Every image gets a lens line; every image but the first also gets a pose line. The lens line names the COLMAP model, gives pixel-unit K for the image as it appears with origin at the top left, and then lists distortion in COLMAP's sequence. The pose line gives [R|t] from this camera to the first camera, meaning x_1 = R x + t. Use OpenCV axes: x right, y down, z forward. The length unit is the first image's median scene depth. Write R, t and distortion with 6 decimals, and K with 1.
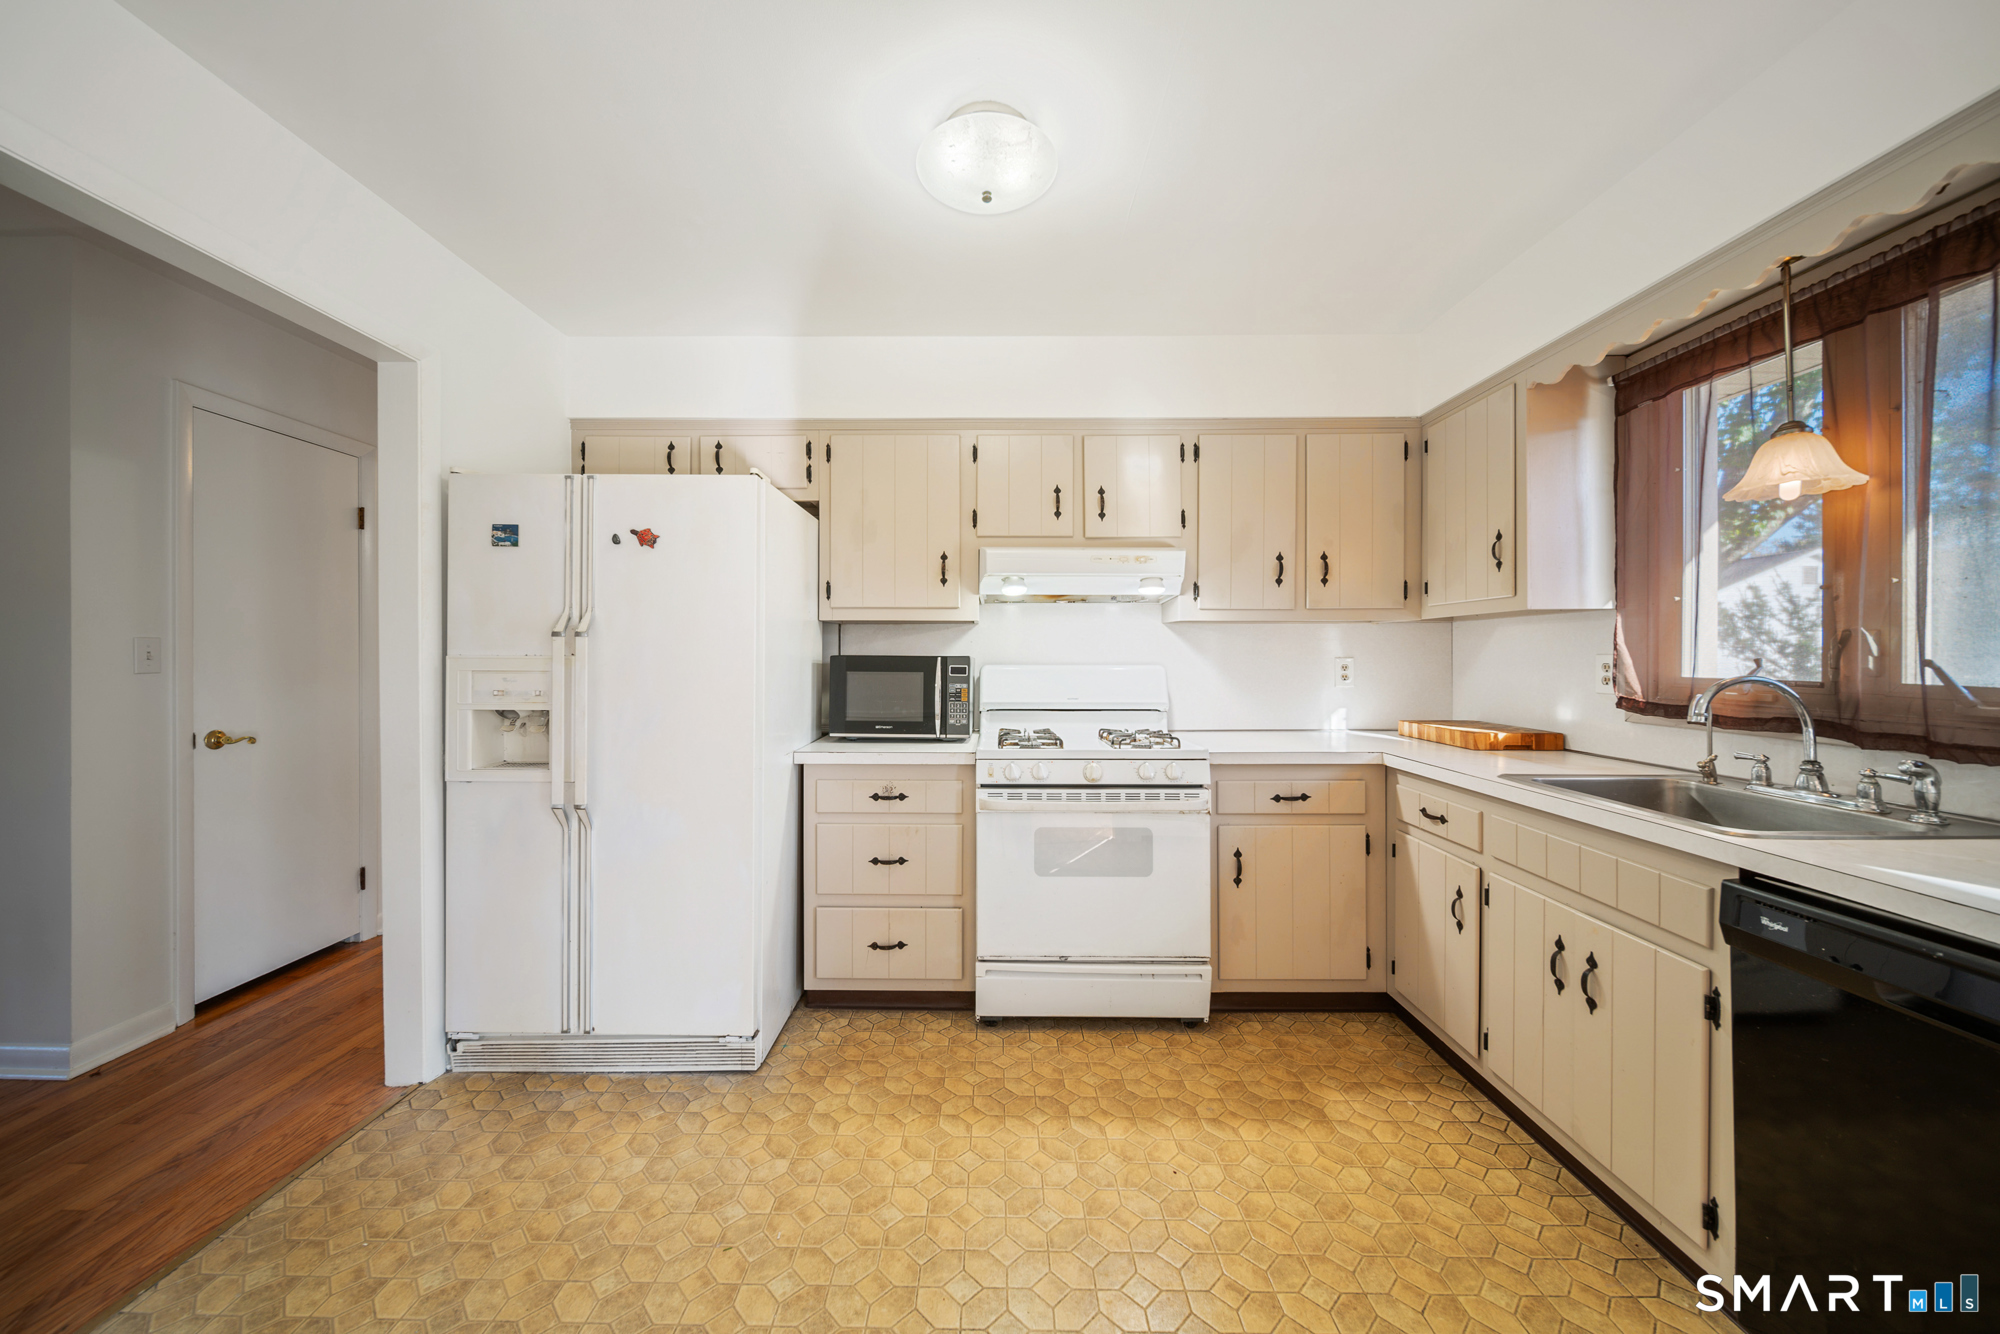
lens RADIAL K [[703.9, 0, 1002.6], [0, 703.9, 657.7], [0, 0, 1]] dist [-0.001676, -0.000704]
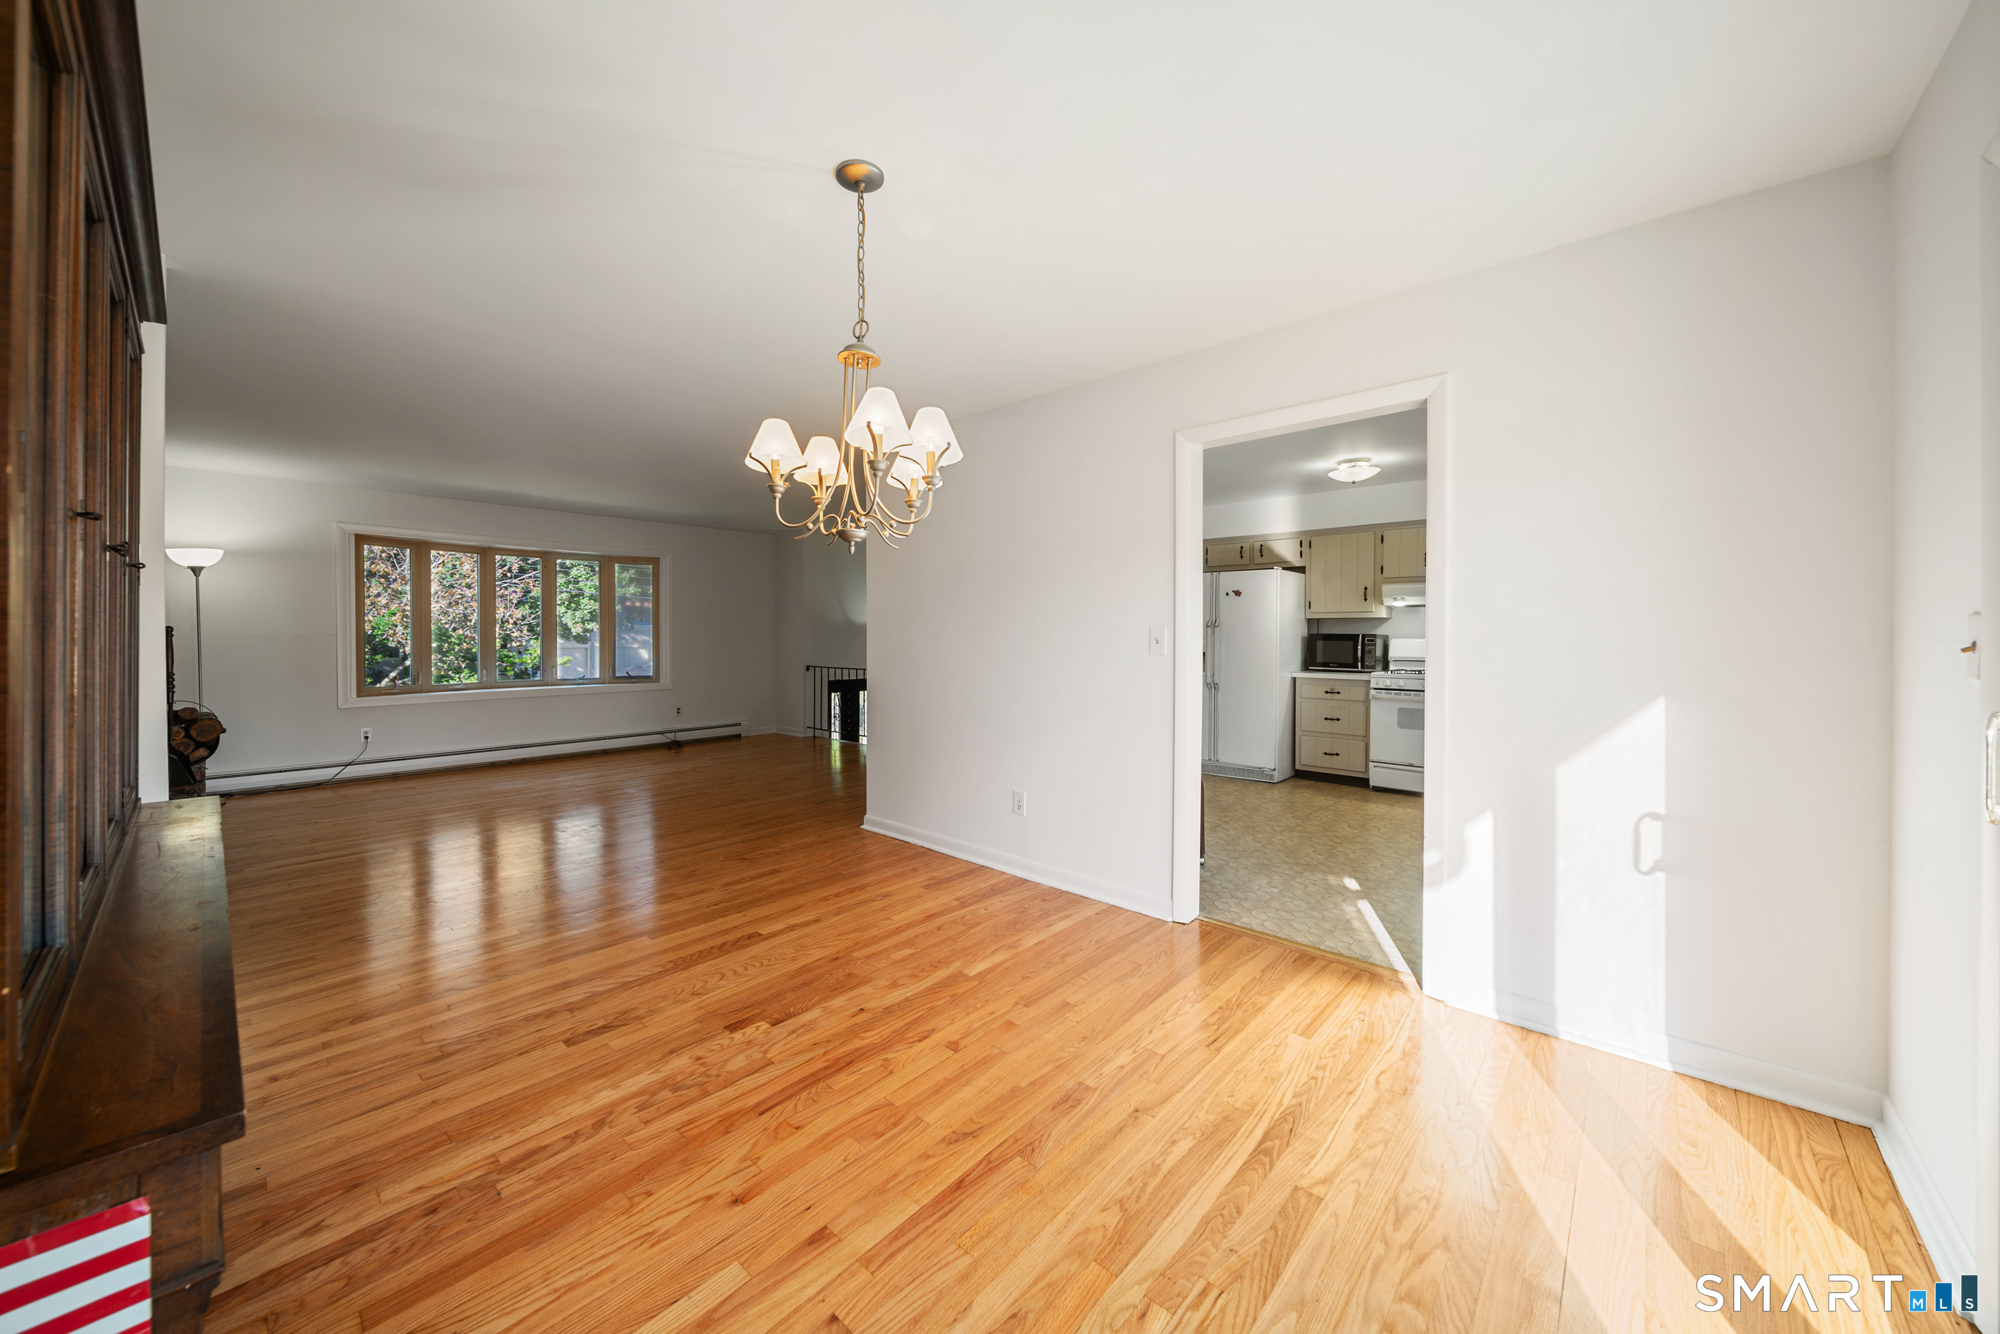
lens RADIAL K [[703.9, 0, 974.8], [0, 703.9, 646.2], [0, 0, 1]] dist [-0.001676, -0.000704]
pose [[0.734286, 0.012269, -0.678729, 0.594194], [-0.004384, 0.999902, 0.013332, 0.013585], [0.678826, -0.006814, 0.734268, -1.655817]]
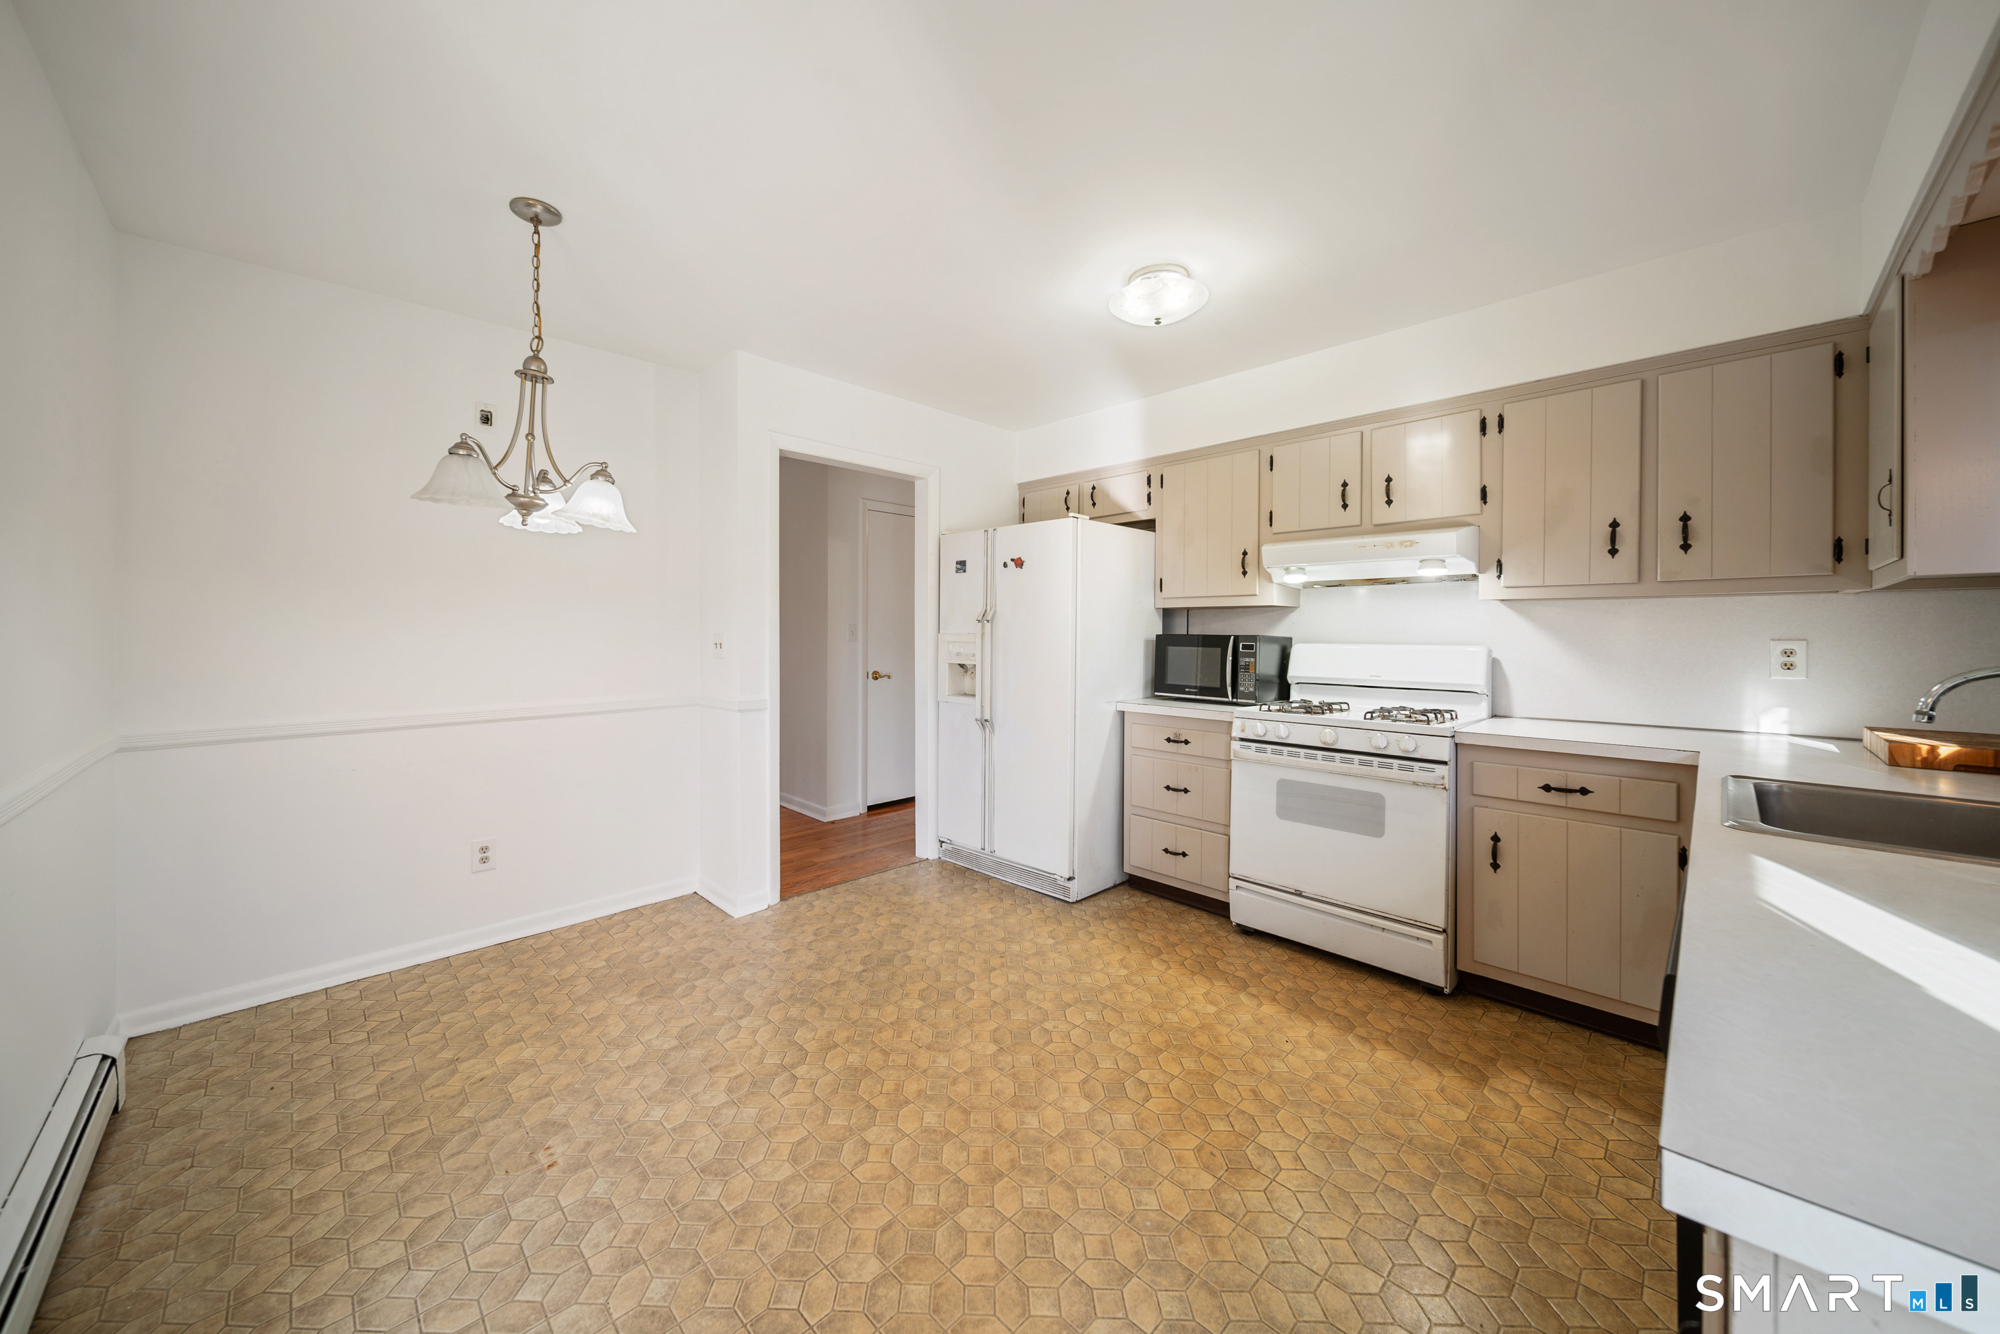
lens RADIAL K [[703.9, 0, 969.4], [0, 703.9, 639.2], [0, 0, 1]] dist [-0.001676, -0.000704]
pose [[0.696003, 0.009380, -0.717978, 0.538427], [-0.007397, 0.999955, 0.005894, 0.001187], [0.718001, 0.001208, 0.696041, -0.213417]]
